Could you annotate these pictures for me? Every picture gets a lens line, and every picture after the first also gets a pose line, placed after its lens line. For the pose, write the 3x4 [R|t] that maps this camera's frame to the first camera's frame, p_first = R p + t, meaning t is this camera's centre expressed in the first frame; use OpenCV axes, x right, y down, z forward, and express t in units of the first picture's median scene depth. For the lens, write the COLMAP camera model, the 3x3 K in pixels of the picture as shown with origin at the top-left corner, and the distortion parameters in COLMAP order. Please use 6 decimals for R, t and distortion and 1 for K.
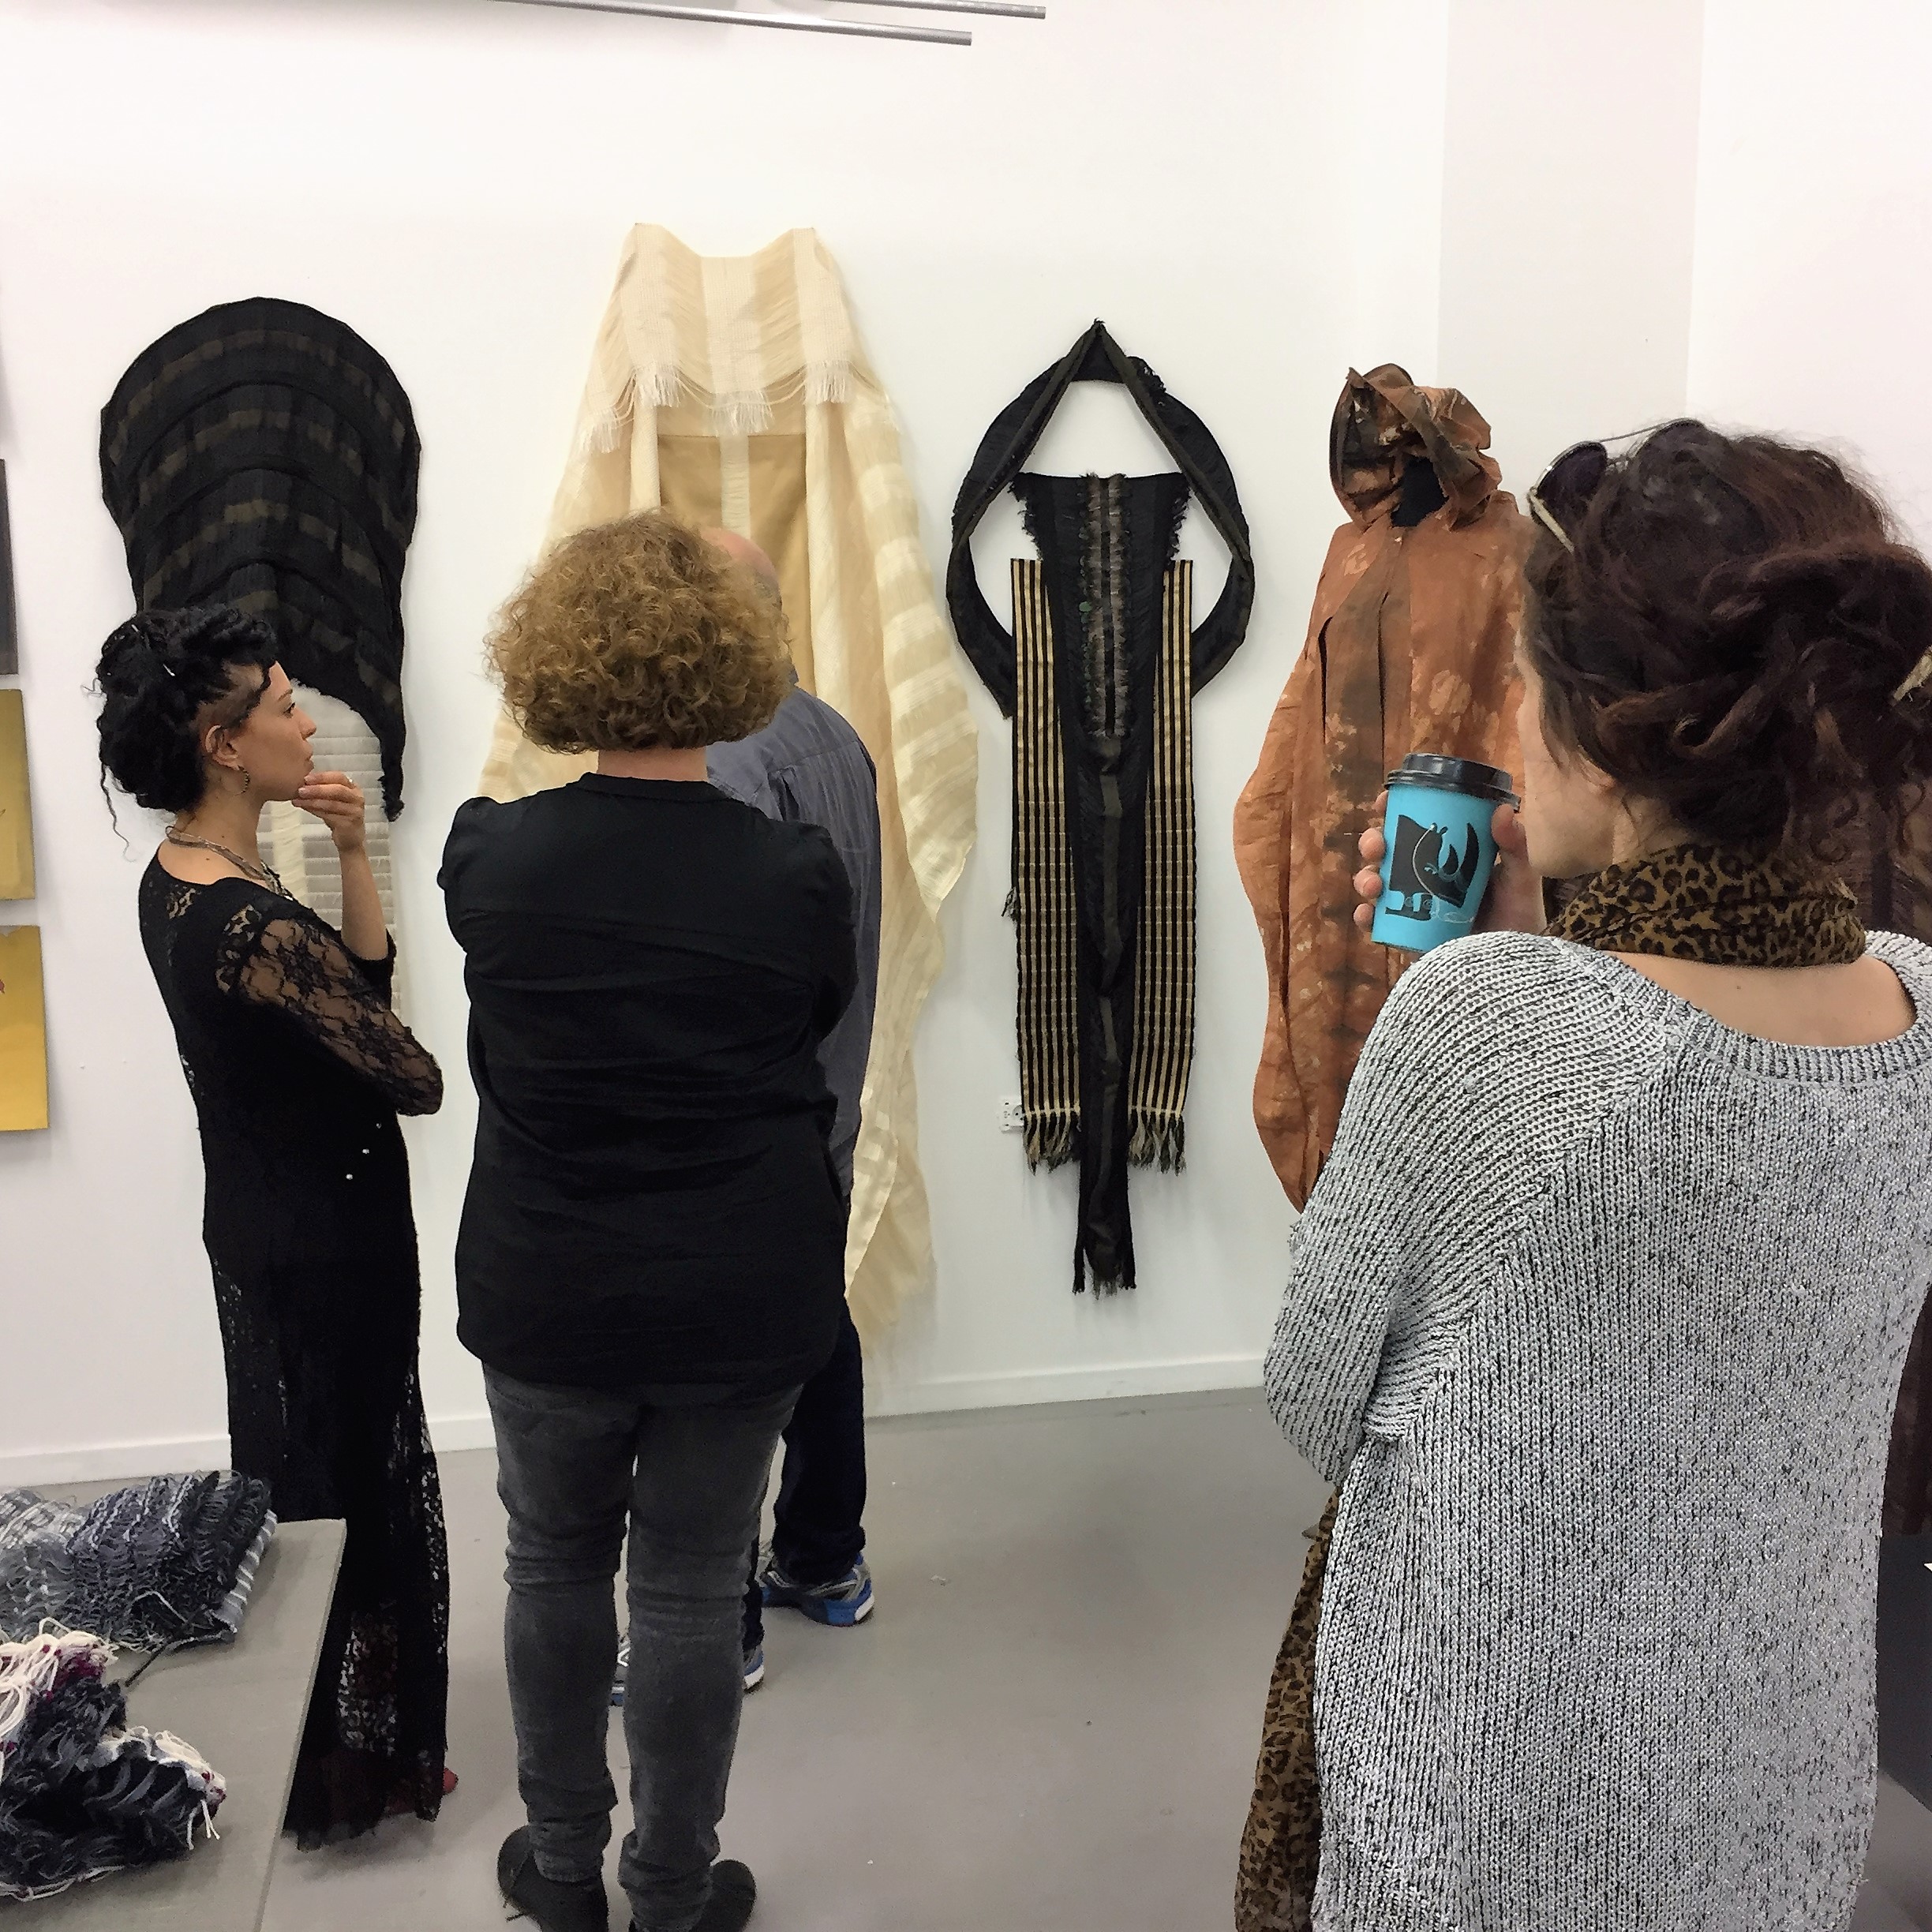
lens RADIAL K [[2250.1, 0, 966.0], [0, 2250.1, 966.0], [0, 0, 1]] dist [0.023901, 0.046039]
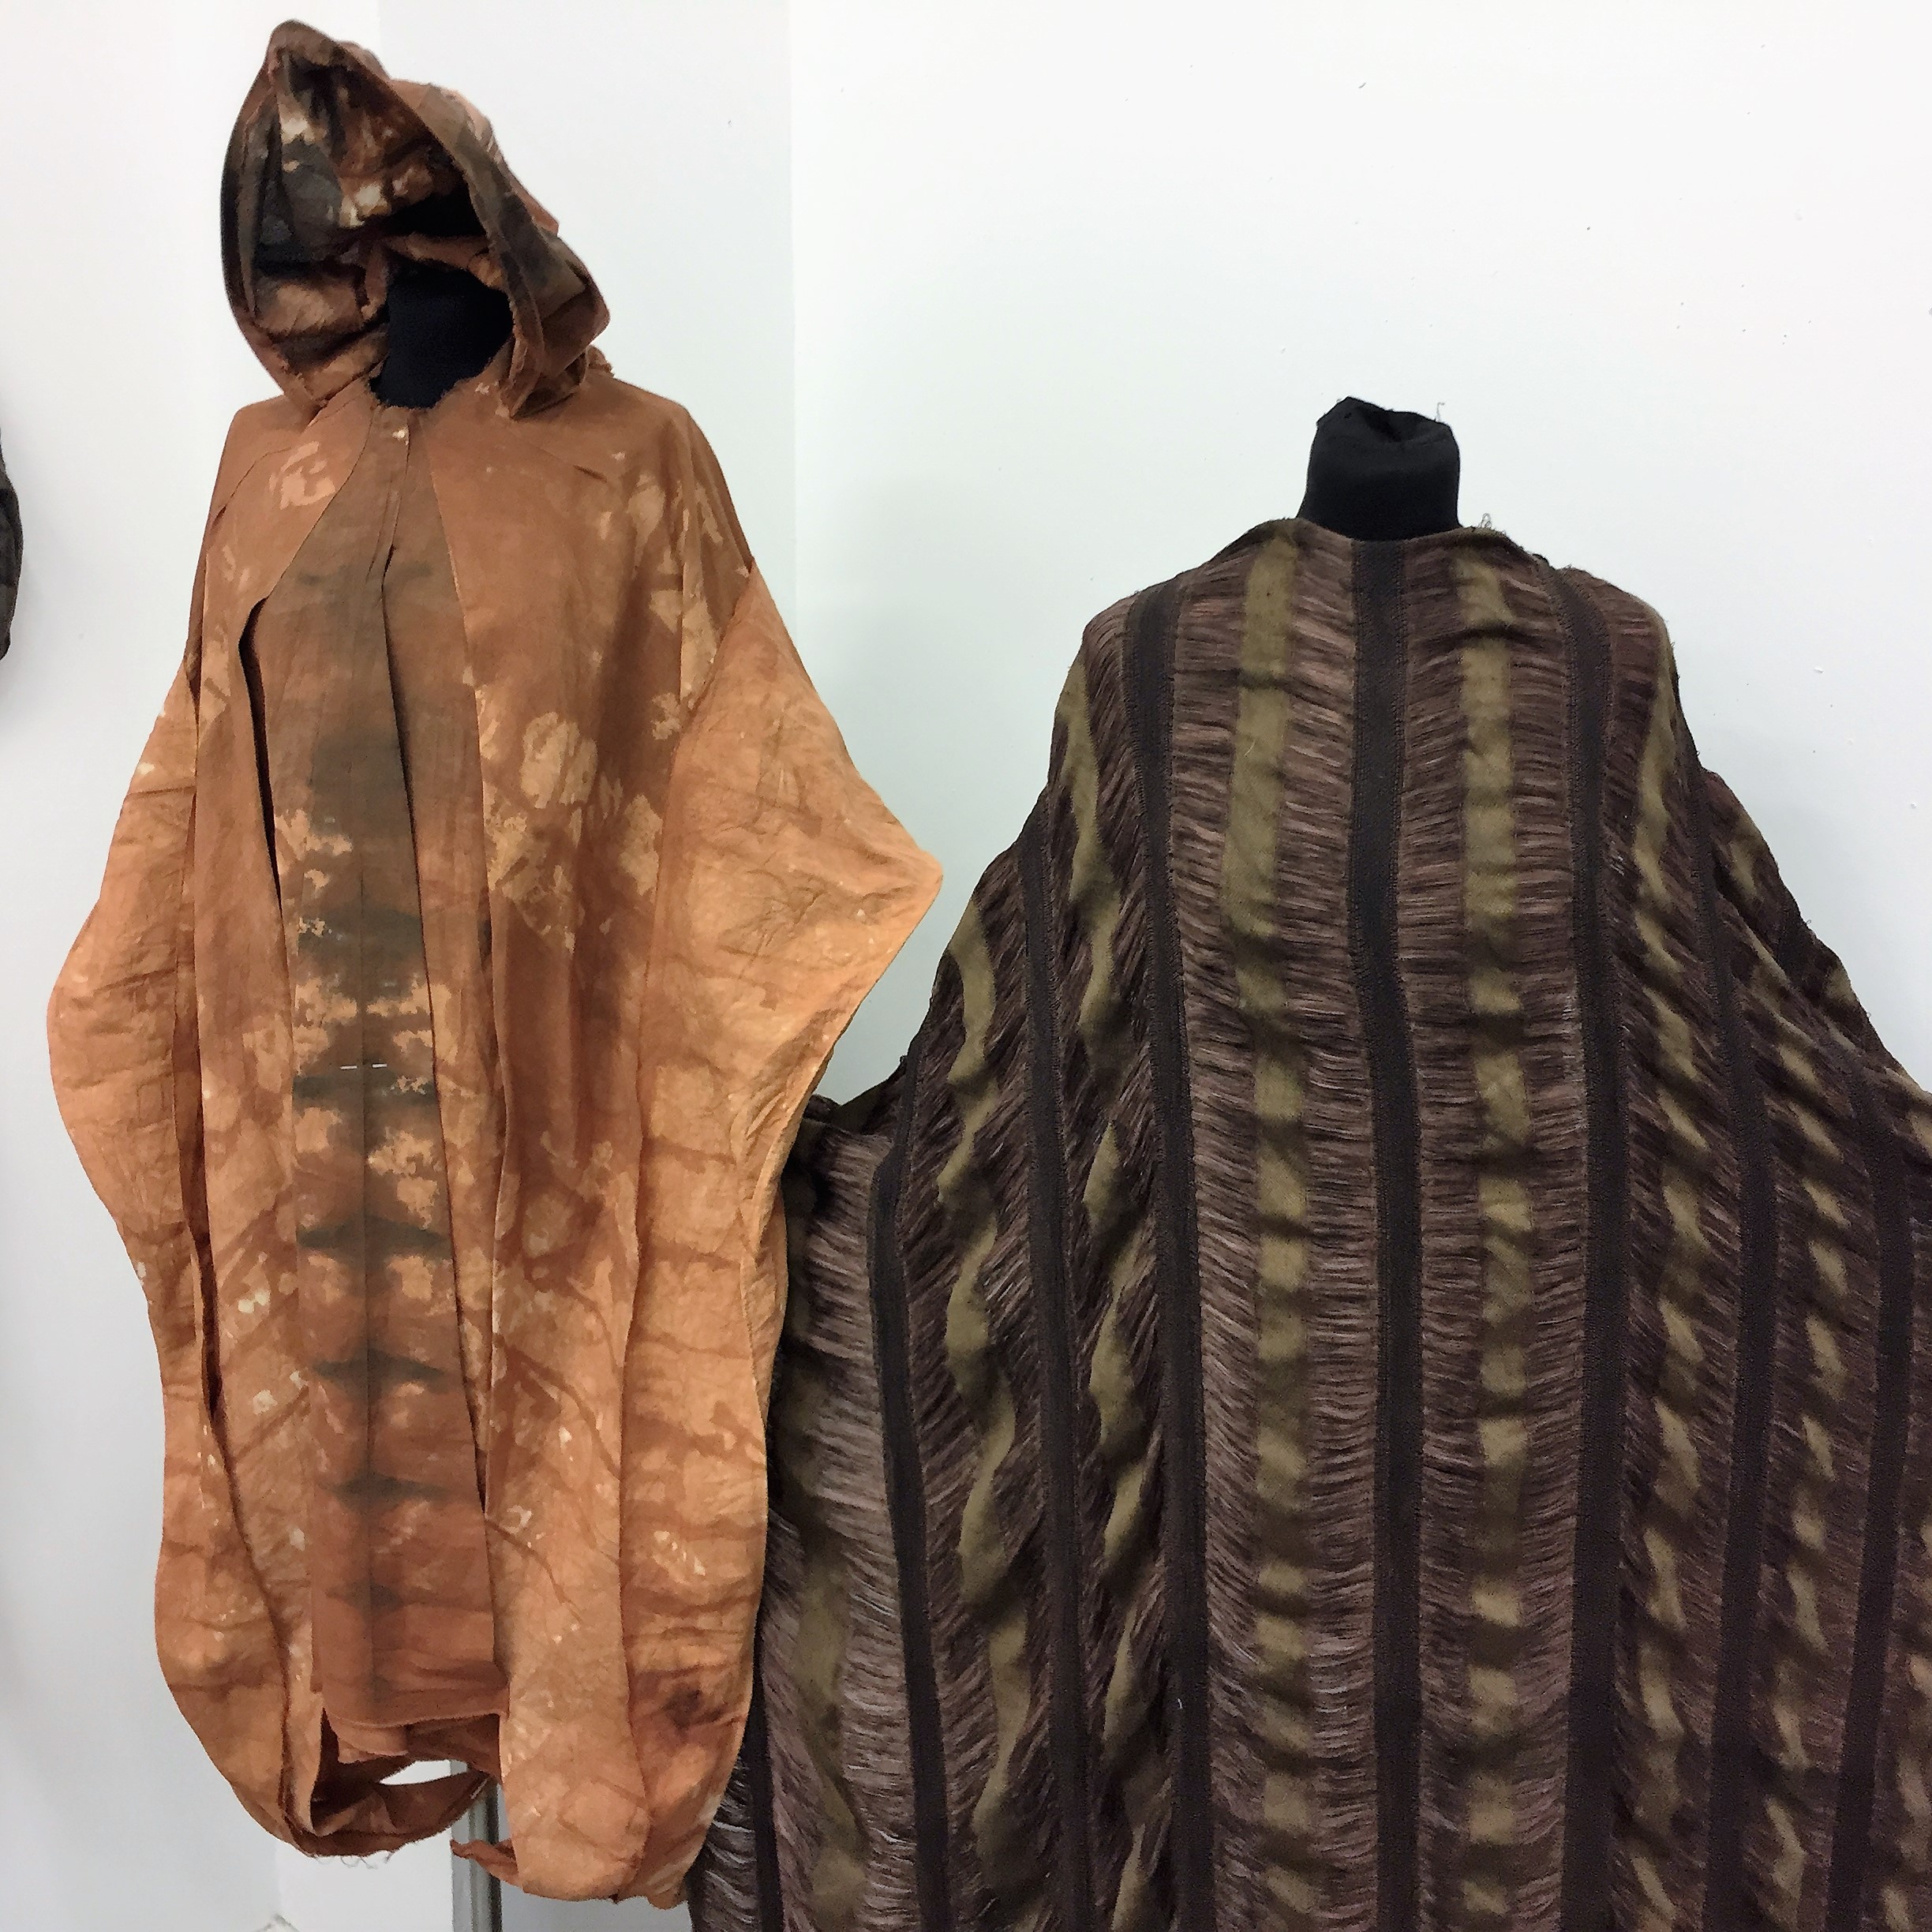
lens RADIAL K [[2250.1, 0, 966.0], [0, 2250.1, 966.0], [0, 0, 1]] dist [0.023901, 0.046039]
pose [[0.832034, -0.086188, 0.547987, 0.022807], [0.086298, 0.995940, 0.025612, -0.079819], [-0.547970, 0.025980, 0.836094, 0.538439]]
